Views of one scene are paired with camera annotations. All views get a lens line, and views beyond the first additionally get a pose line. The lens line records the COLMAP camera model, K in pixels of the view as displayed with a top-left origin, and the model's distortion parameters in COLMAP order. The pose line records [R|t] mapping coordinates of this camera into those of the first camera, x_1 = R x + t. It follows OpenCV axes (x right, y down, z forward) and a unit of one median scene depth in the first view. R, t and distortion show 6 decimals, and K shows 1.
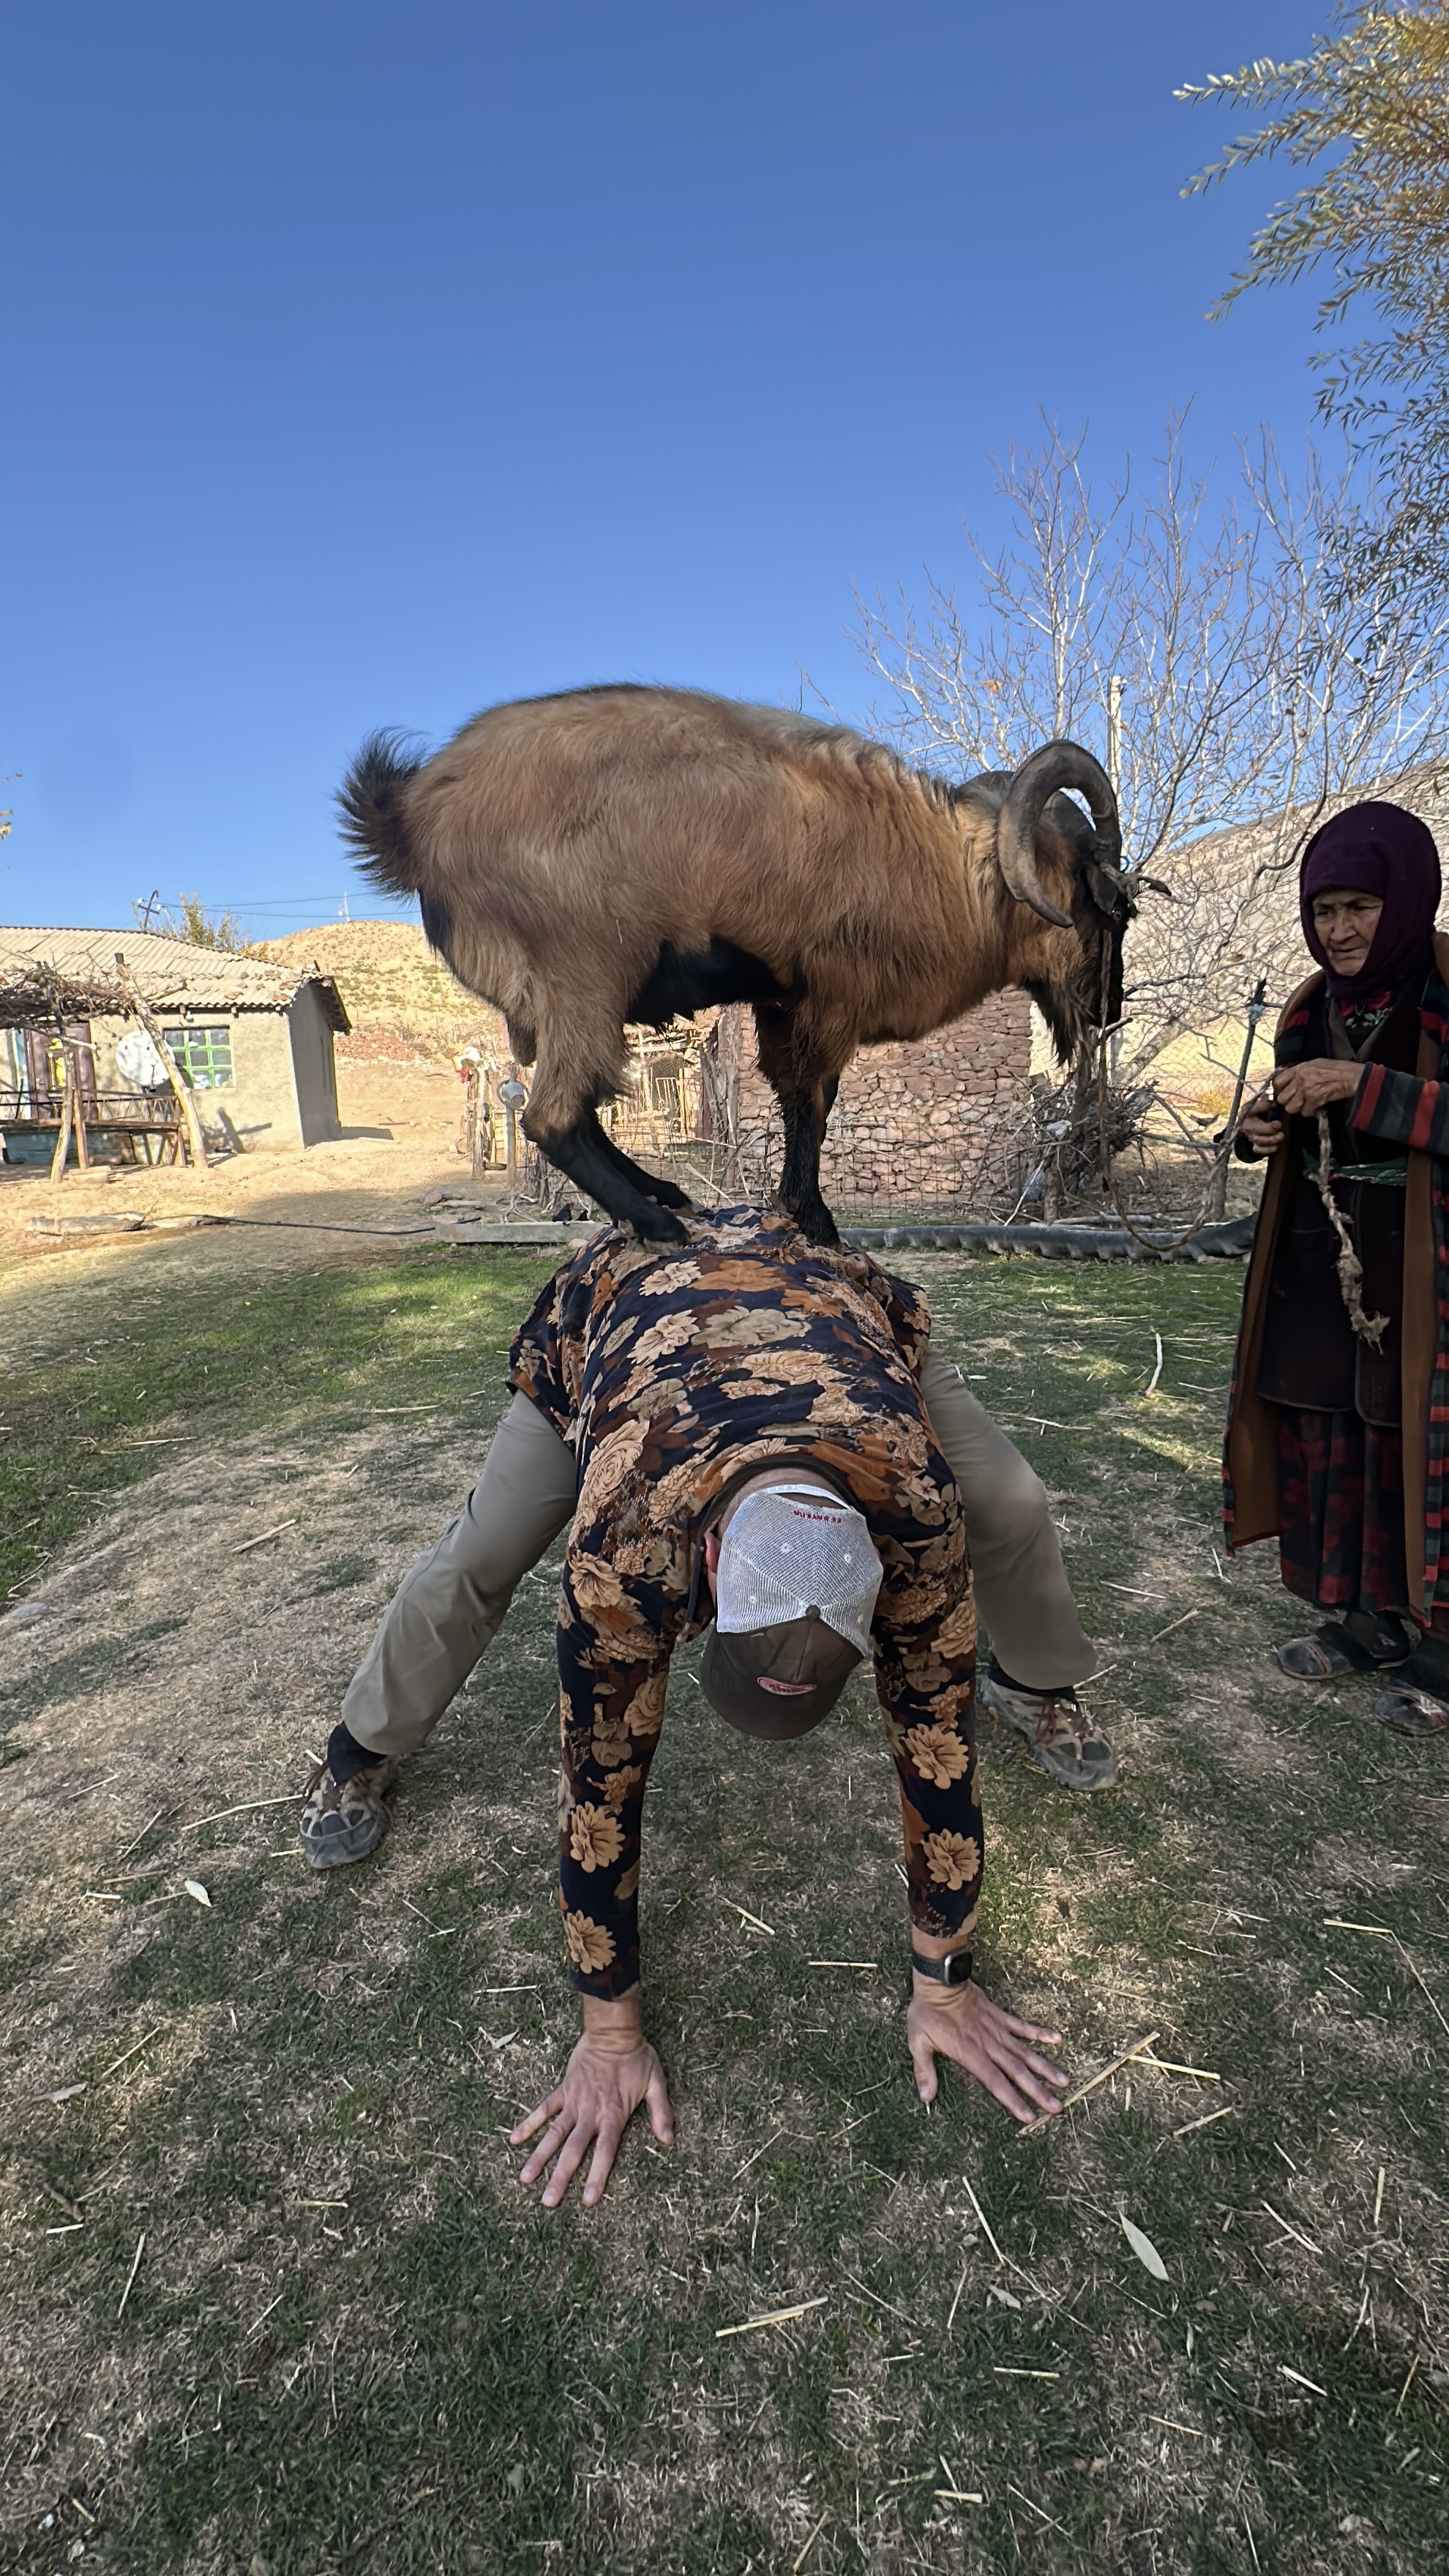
lens RADIAL K [[1194.6, 0, 715.4], [0, 1194.6, 1295.7], [0, 0, 1]] dist [-0.000609, 0.000078]
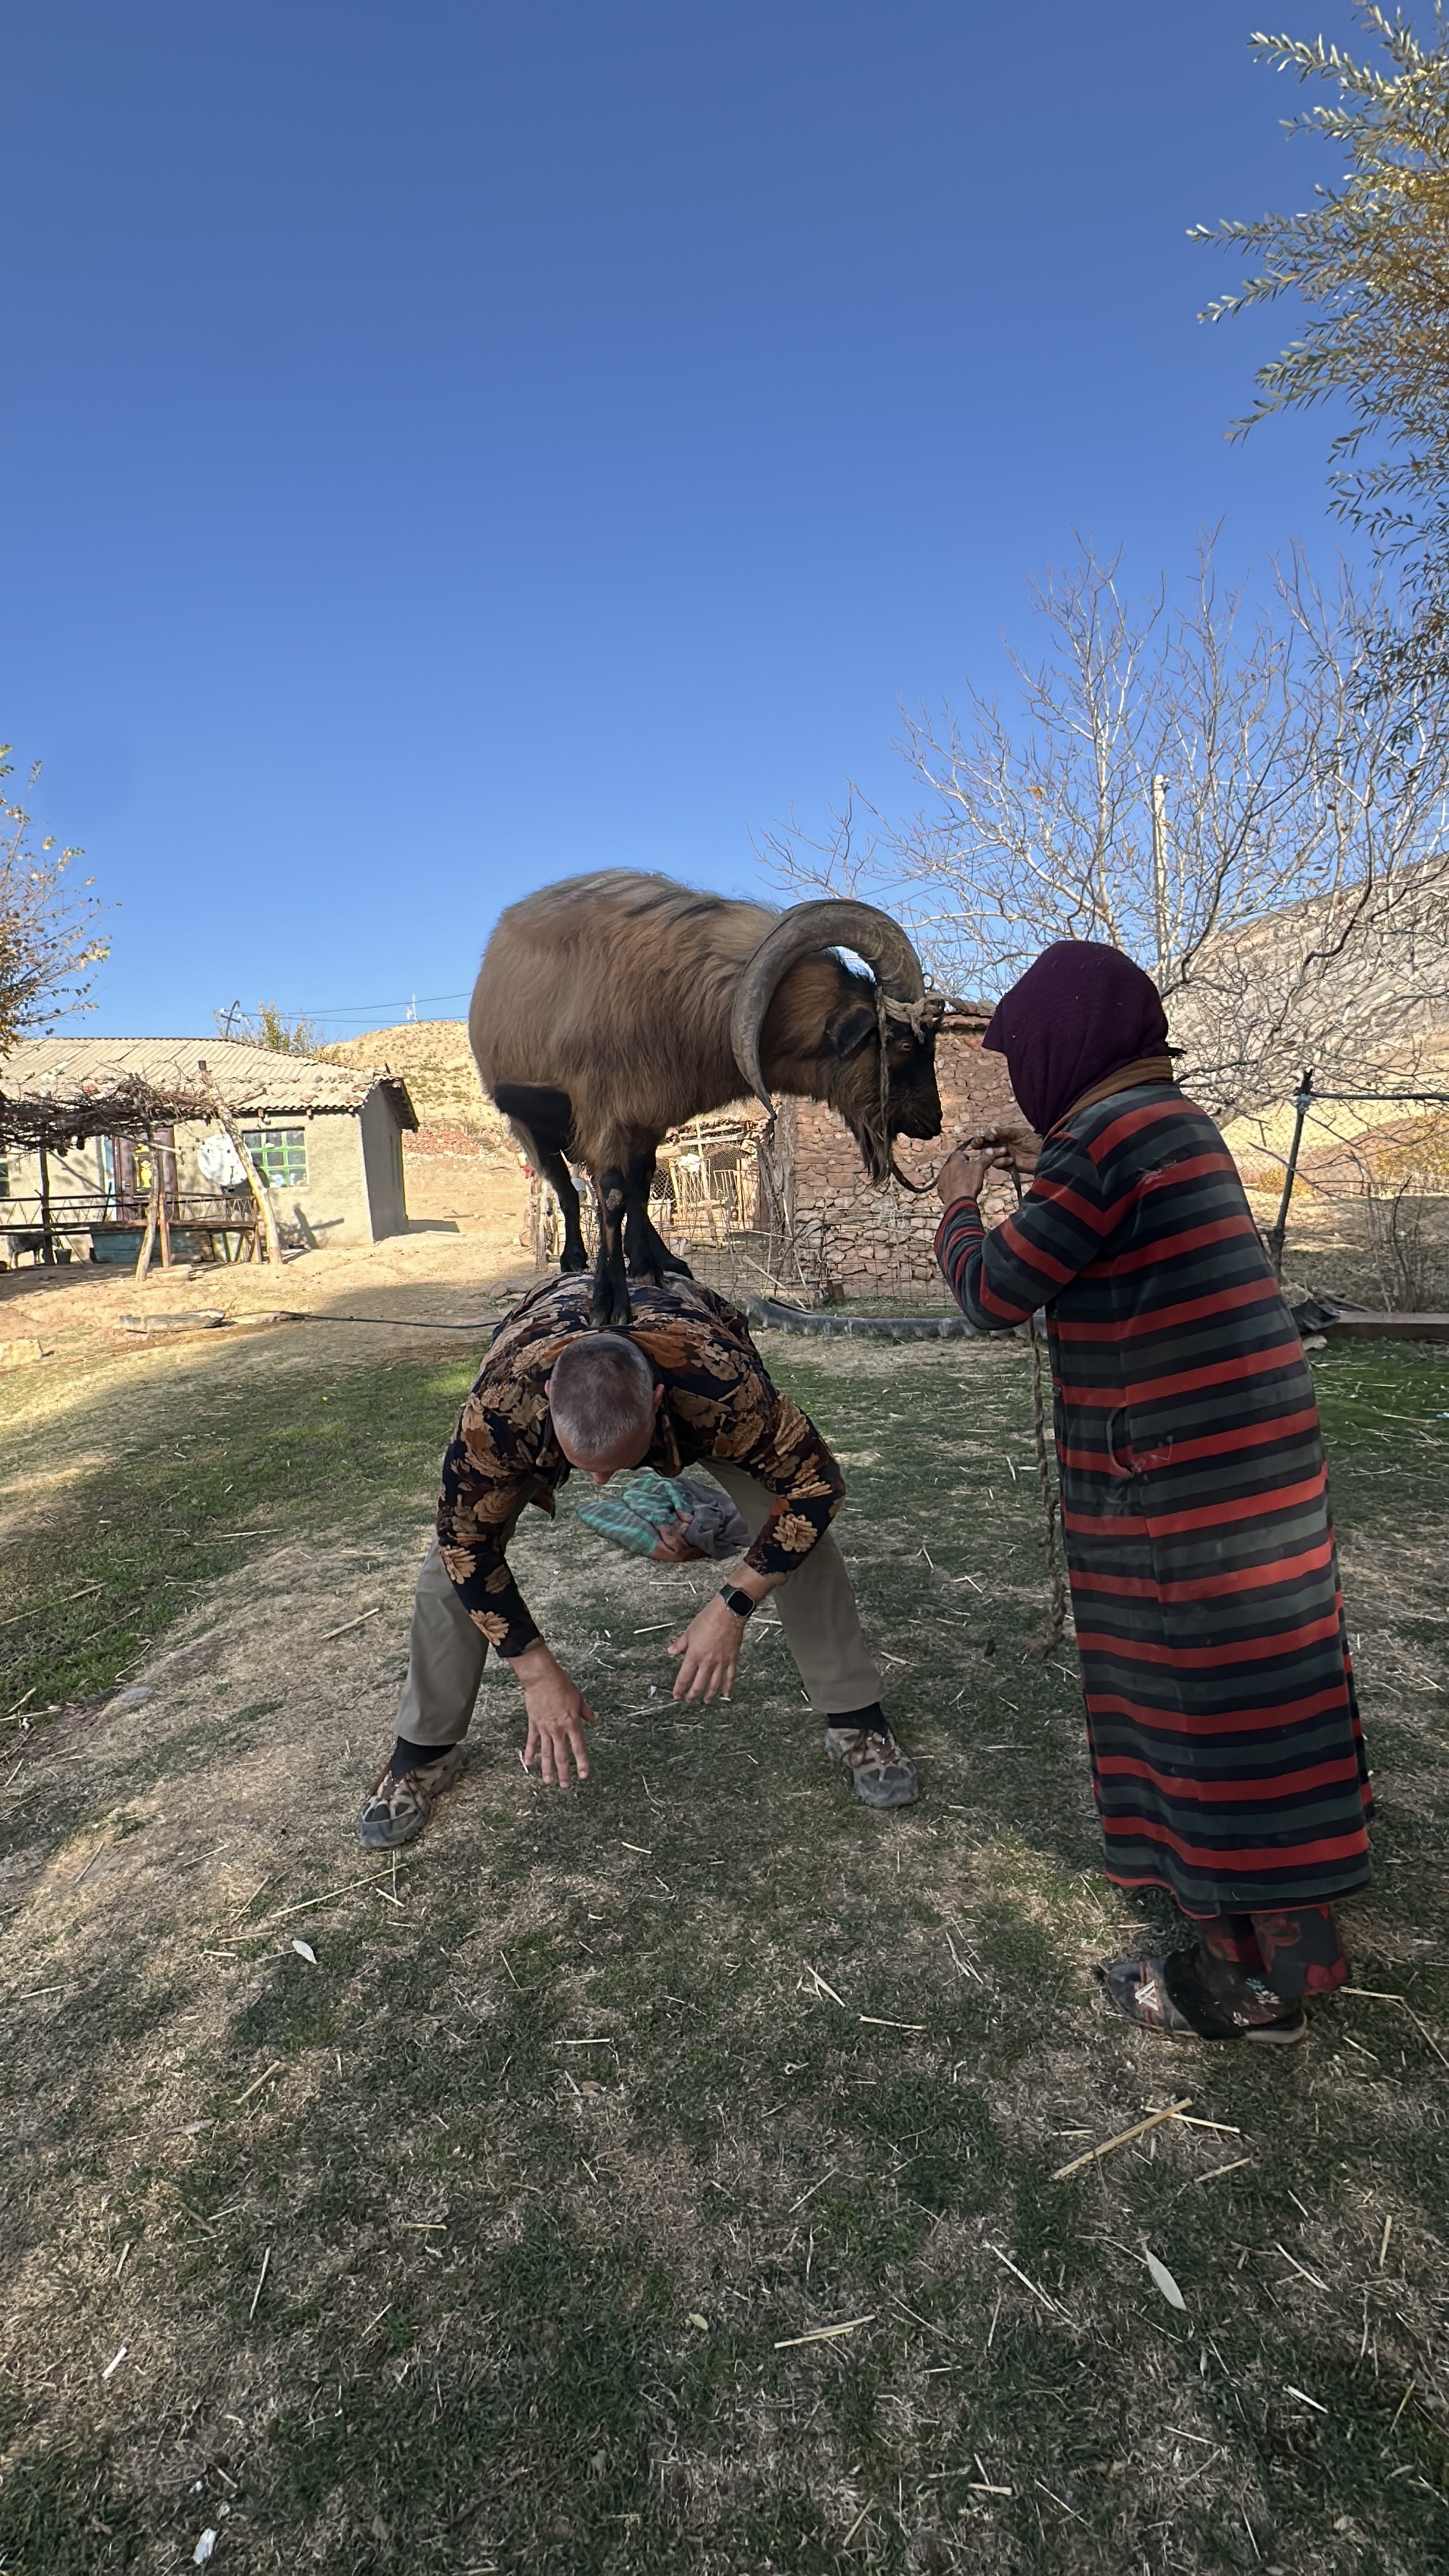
lens RADIAL K [[1205.8, 0, 715.4], [0, 1205.8, 1282.7], [0, 0, 1]] dist [0.002223, -0.000947]
pose [[0.998697, -0.012771, -0.049405, 0.009107], [0.008765, 0.996718, -0.080471, -0.022880], [0.050271, 0.079934, 0.995532, -0.140295]]
